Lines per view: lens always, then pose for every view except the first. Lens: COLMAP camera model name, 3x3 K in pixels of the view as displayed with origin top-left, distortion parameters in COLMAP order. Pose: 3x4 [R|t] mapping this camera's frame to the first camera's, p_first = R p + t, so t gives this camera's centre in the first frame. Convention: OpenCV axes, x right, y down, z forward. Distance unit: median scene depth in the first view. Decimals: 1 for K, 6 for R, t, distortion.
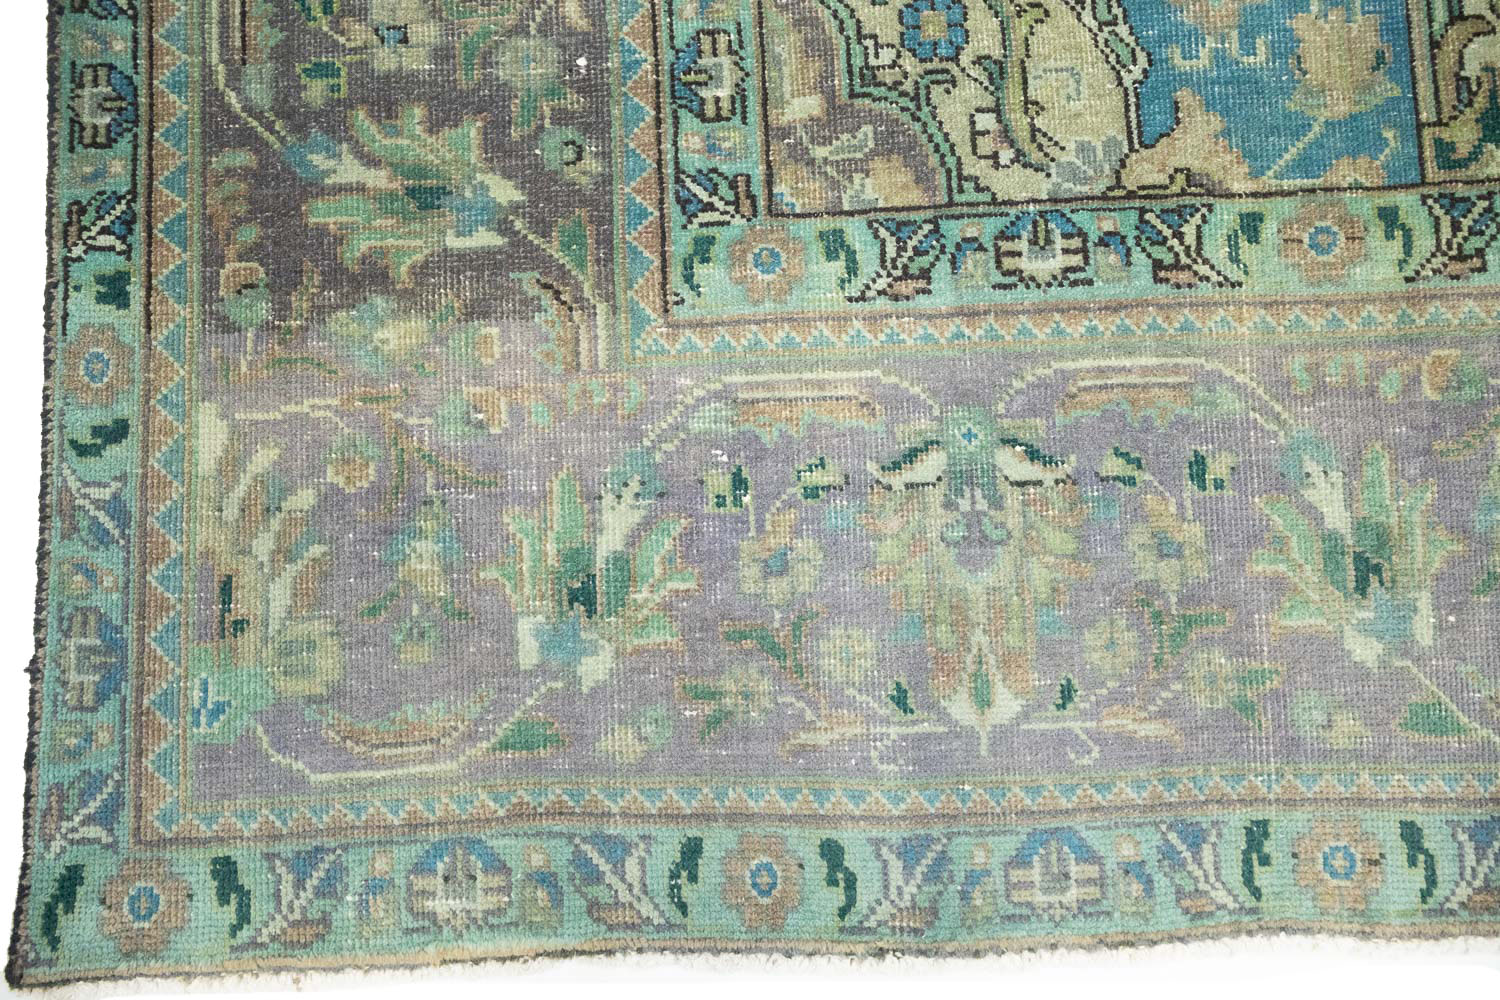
lens RADIAL K [[1243.9, 0, 740.4], [0, 1243.9, 502.0], [0, 0, 1]] dist [0.002866, -0.011122]
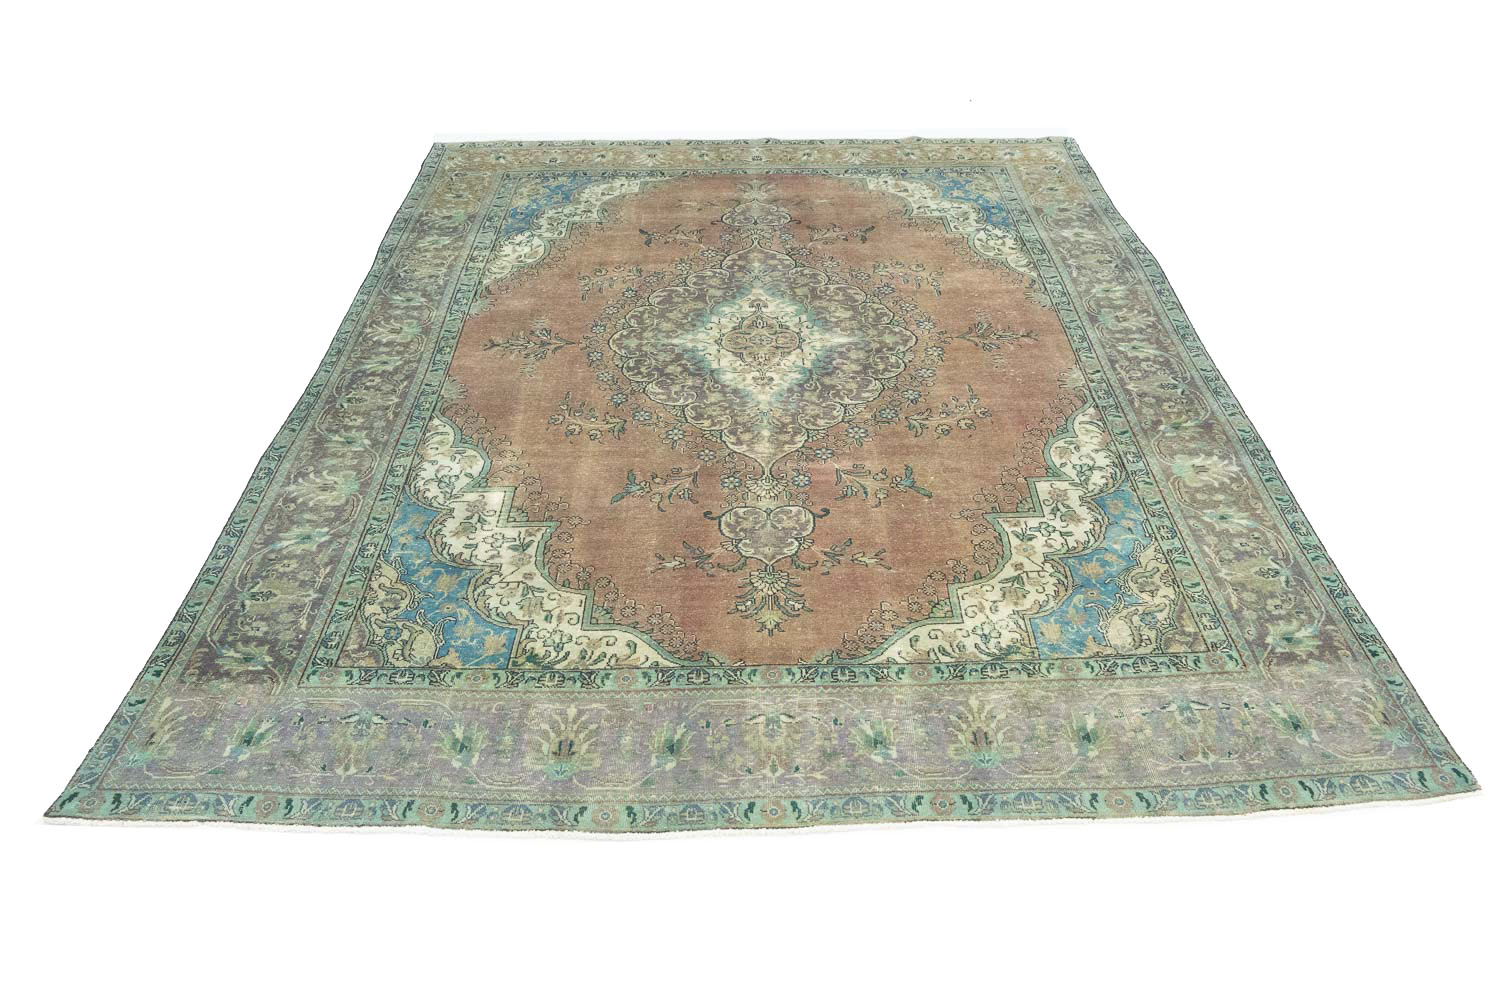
lens RADIAL K [[1235.2, 0, 734.6], [0, 1235.2, 504.9], [0, 0, 1]] dist [0.000271, 0.002729]
pose [[0.996829, 0.042308, -0.067401, 1.463171], [-0.078600, 0.655926, -0.750722, 2.161141], [0.012448, 0.753639, 0.657171, -1.811998]]
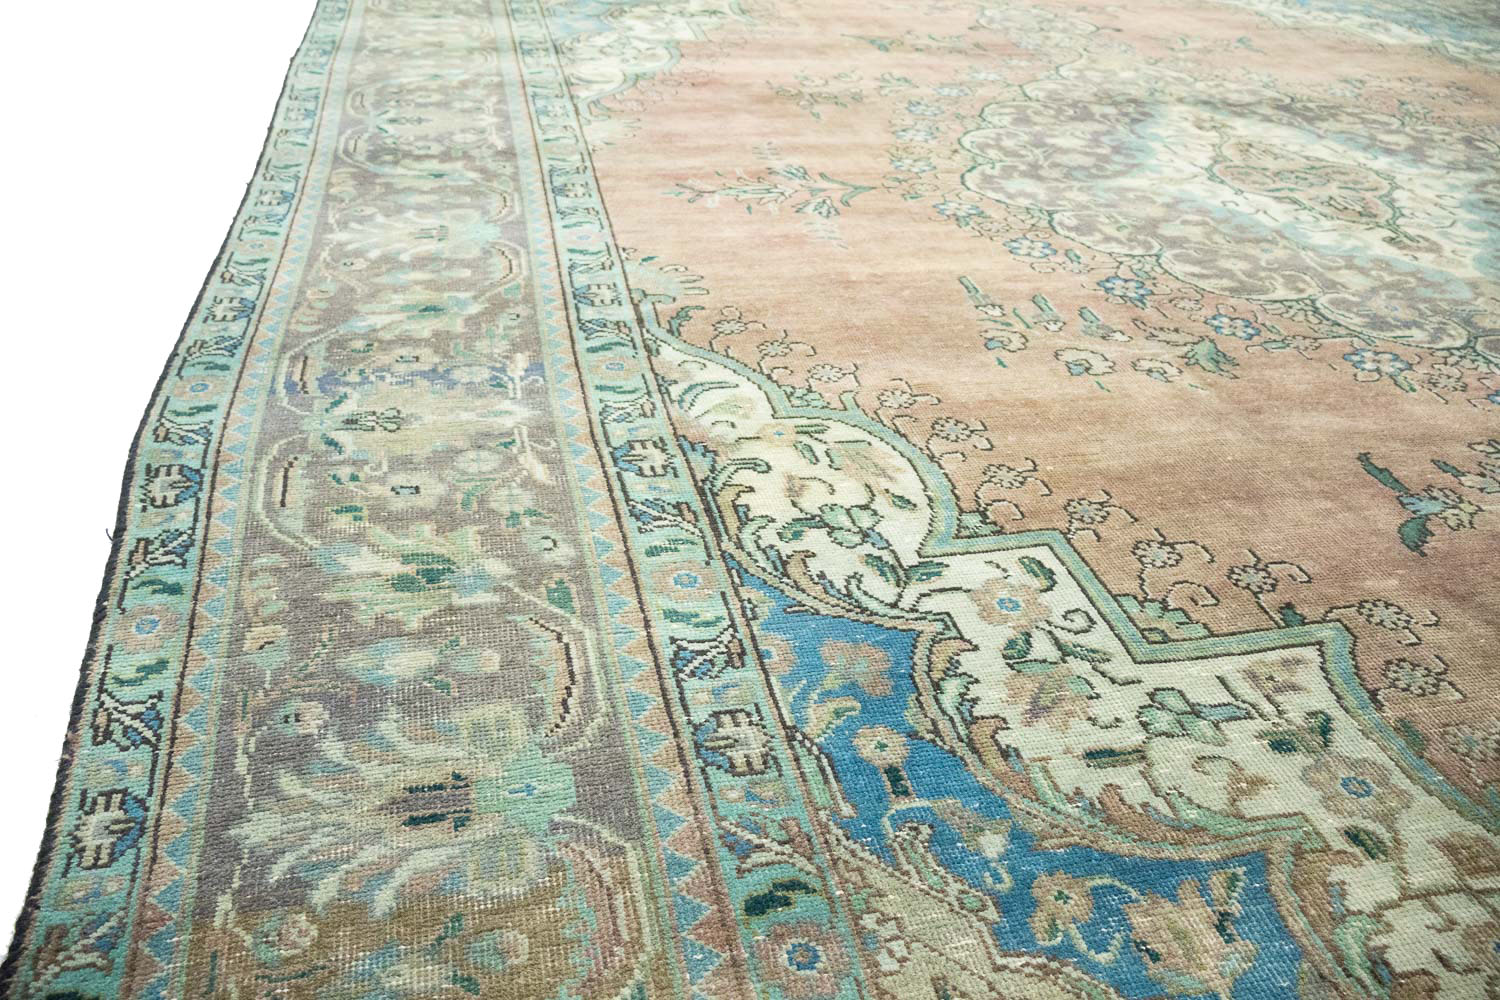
lens RADIAL K [[1243.9, 0, 740.4], [0, 1243.9, 502.0], [0, 0, 1]] dist [0.002866, -0.011122]
pose [[-0.991847, 0.024744, -0.125007, 2.532707], [-0.120893, -0.492908, 0.861642, -4.434441], [-0.040297, 0.869730, 0.491881, 0.552947]]
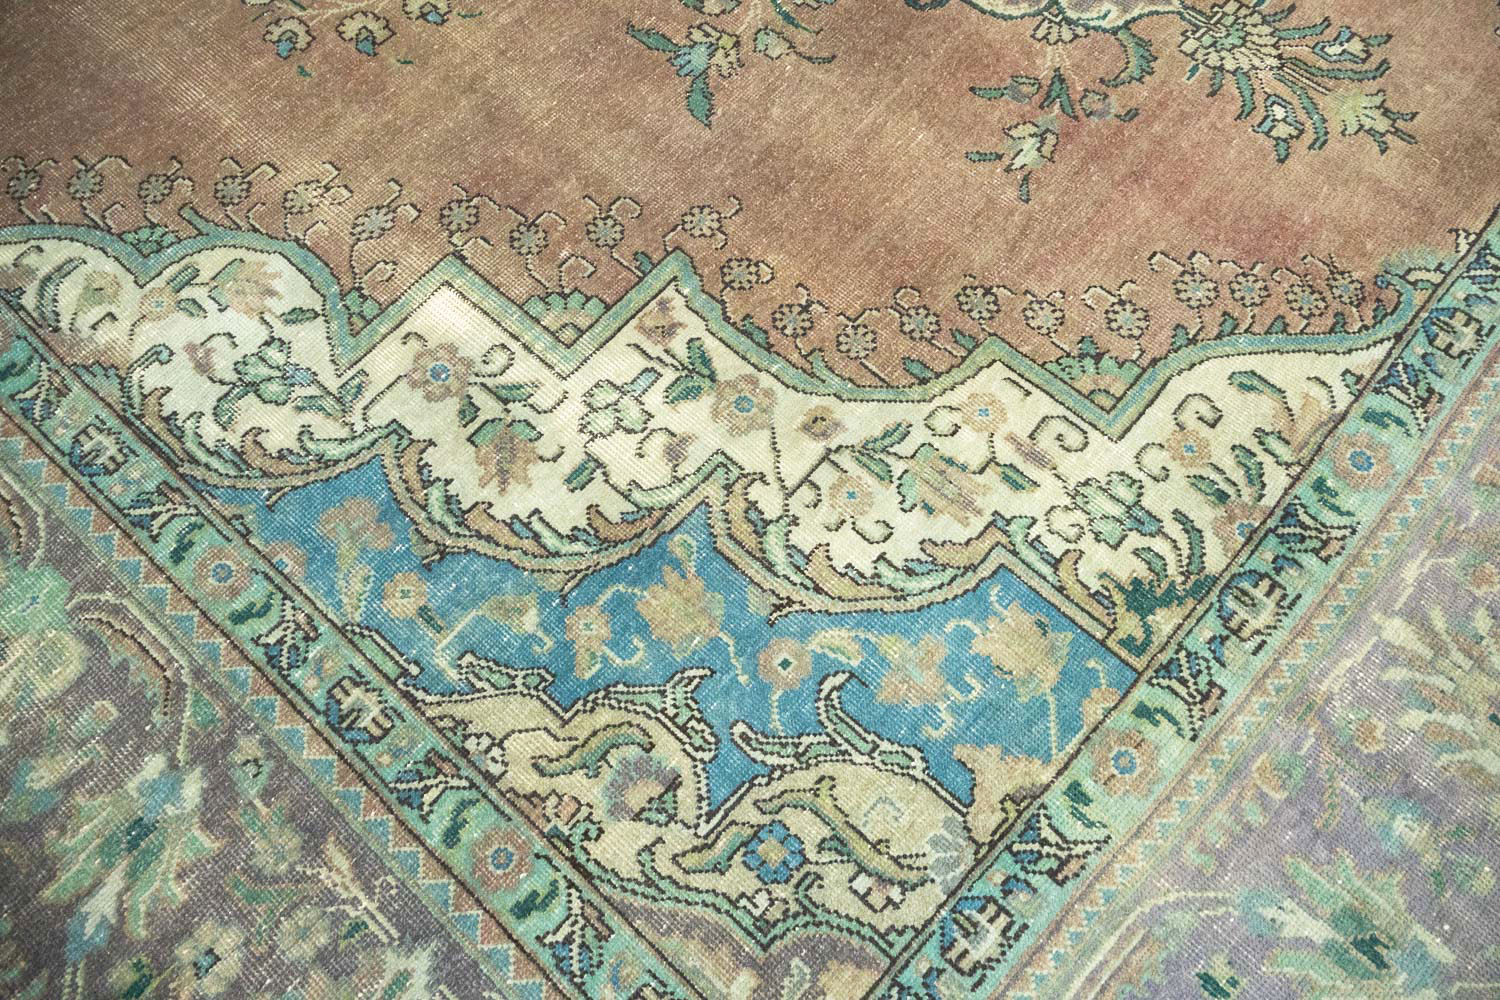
lens RADIAL K [[1235.2, 0, 734.6], [0, 1235.2, 504.9], [0, 0, 1]] dist [0.000271, 0.002729]
pose [[0.724875, -0.630631, 0.277237, 0.011439], [0.688700, 0.672613, -0.270709, -0.315313], [-0.015755, 0.387164, 0.921876, -0.216686]]
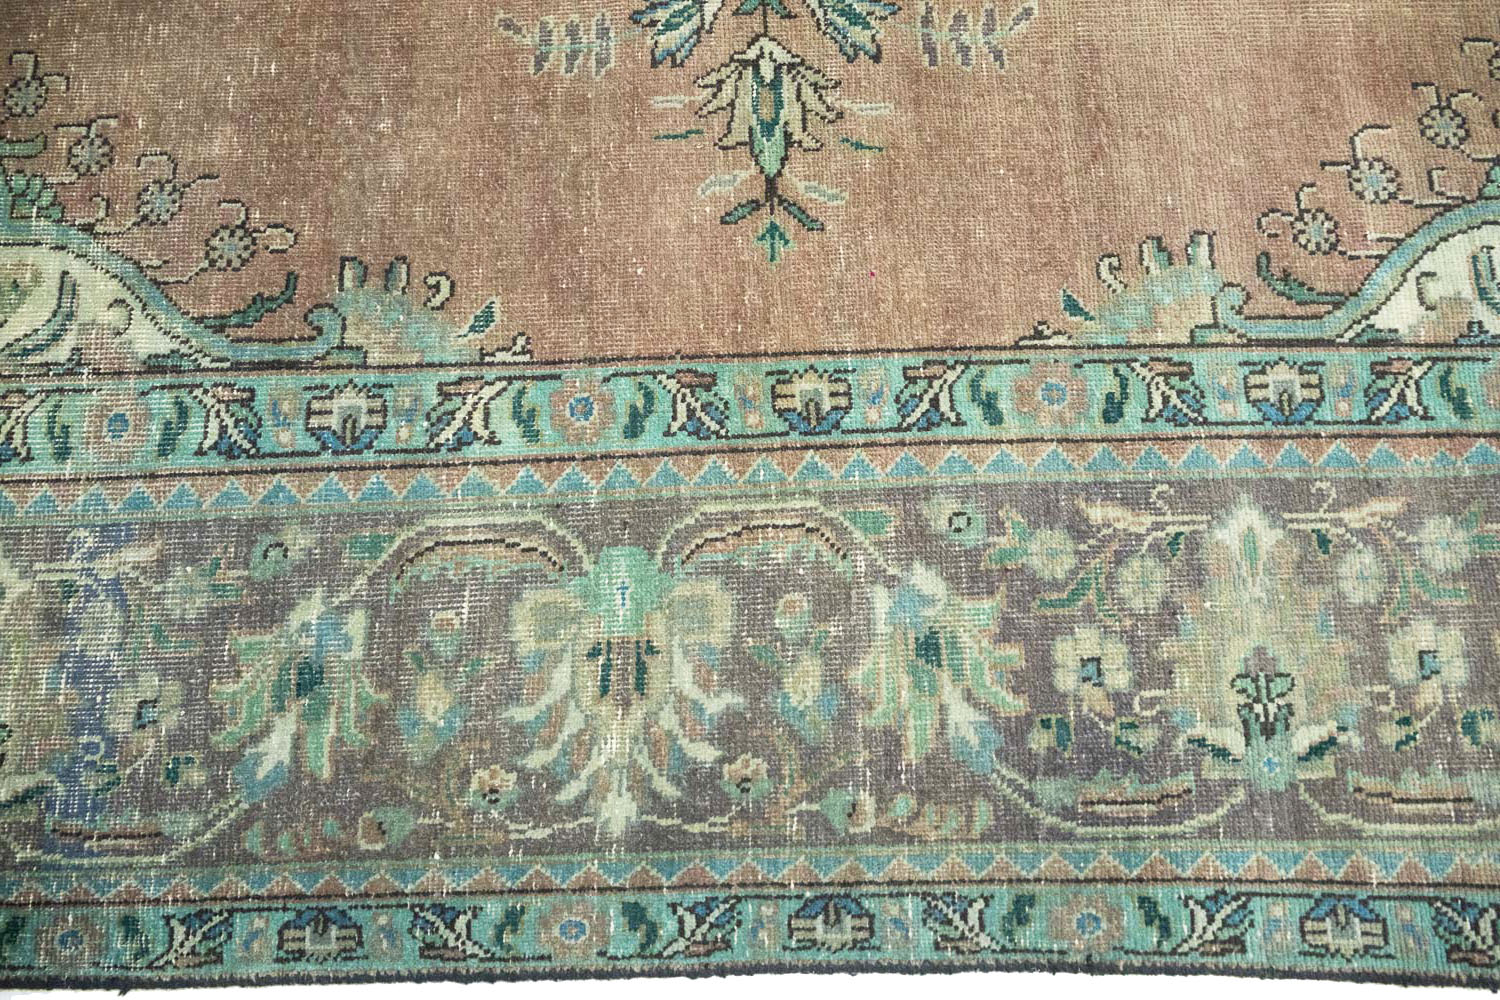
lens RADIAL K [[1235.2, 0, 734.6], [0, 1235.2, 504.9], [0, 0, 1]] dist [0.000271, 0.002729]
pose [[0.058264, -0.972610, 0.225023, -0.506009], [0.996887, 0.068678, 0.038727, -2.225964], [-0.053120, 0.222066, 0.973583, 0.029587]]
